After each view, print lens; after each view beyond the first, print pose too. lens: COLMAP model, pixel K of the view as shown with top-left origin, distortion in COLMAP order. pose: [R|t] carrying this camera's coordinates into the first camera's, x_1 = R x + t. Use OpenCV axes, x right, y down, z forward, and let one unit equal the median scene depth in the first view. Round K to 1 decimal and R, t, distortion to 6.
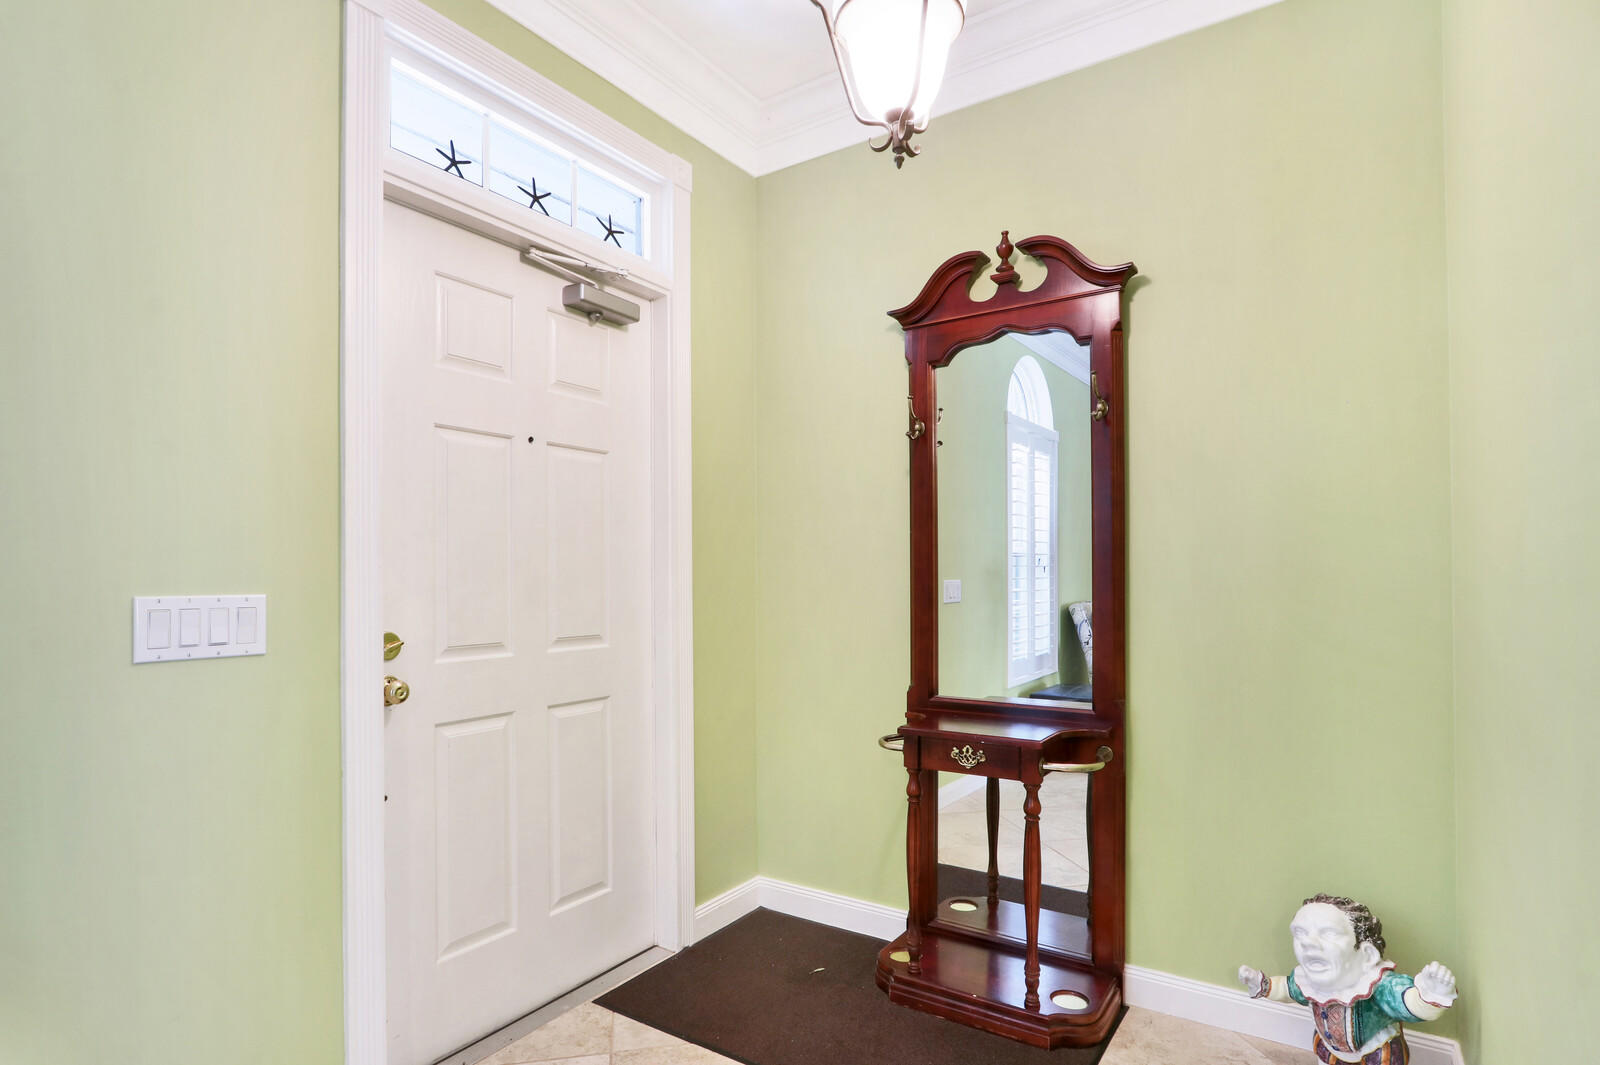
lens RADIAL K [[860.4, 0, 806.9], [0, 860.4, 561.9], [0, 0, 1]] dist [-0.001808, -0.000057]
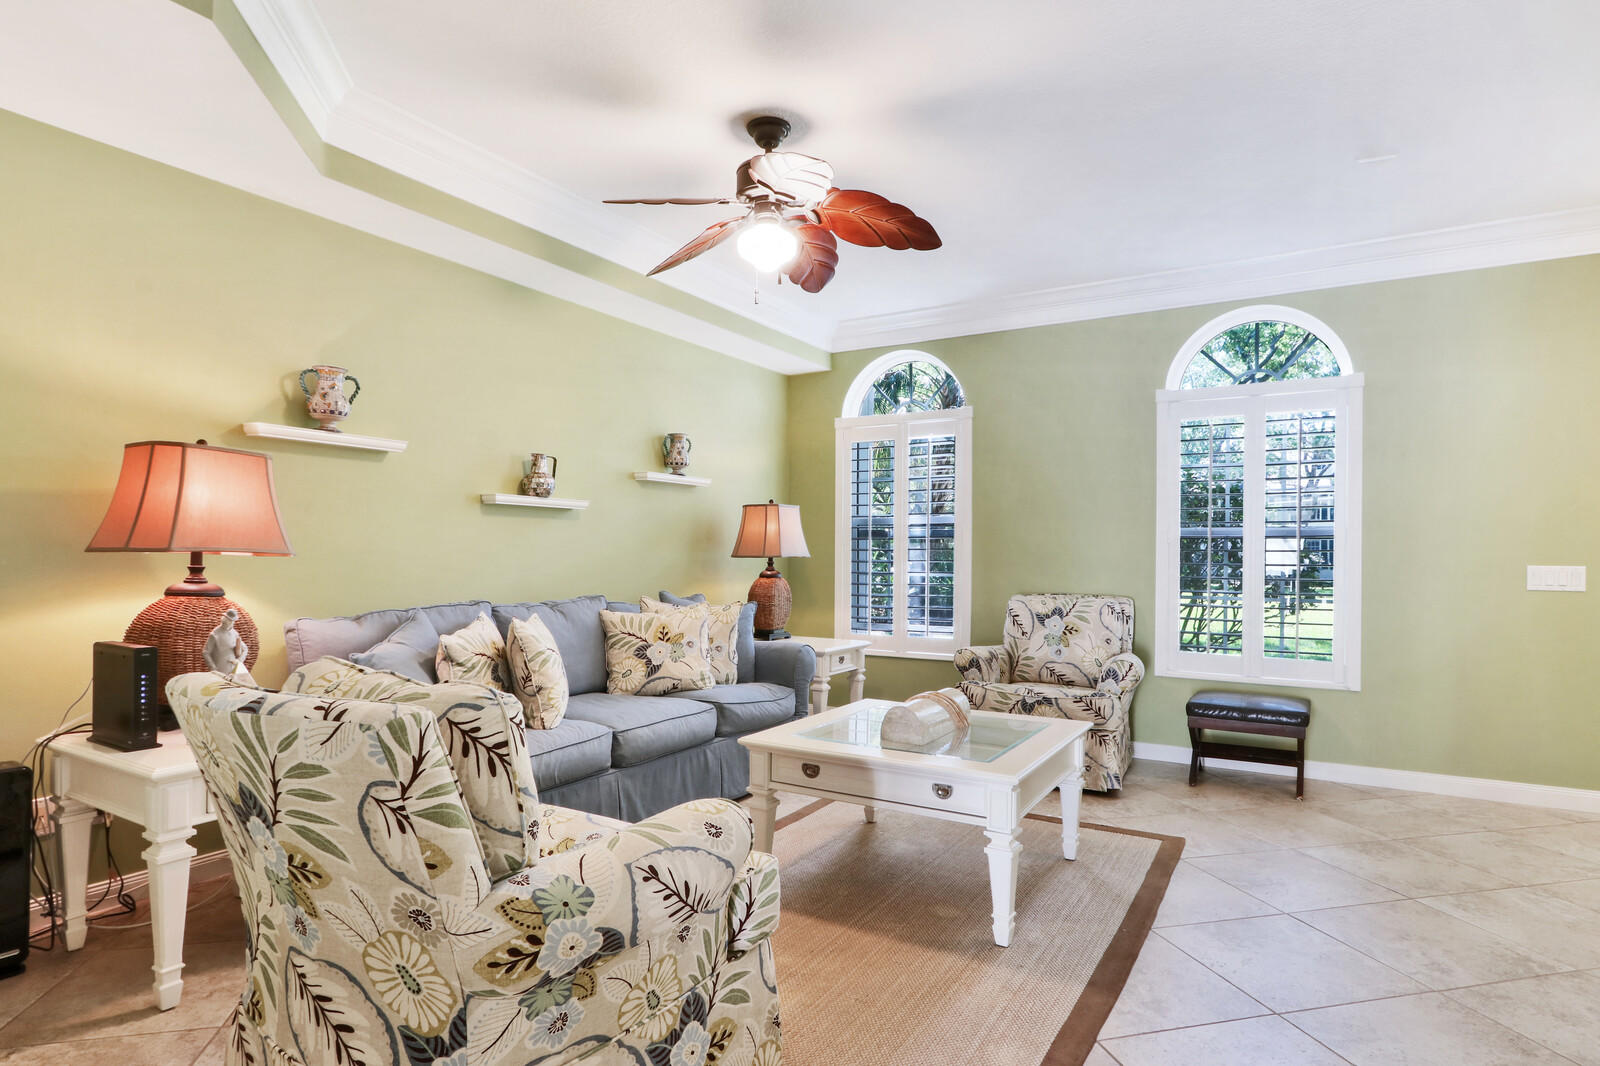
lens RADIAL K [[860.4, 0, 806.9], [0, 860.4, 562.4], [0, 0, 1]] dist [-0.001808, -0.000057]
pose [[0.054263, 0.013040, -0.998442, 1.048297], [0.011282, 0.999843, 0.013671, -0.019458], [0.998463, -0.012006, 0.054107, -0.821711]]
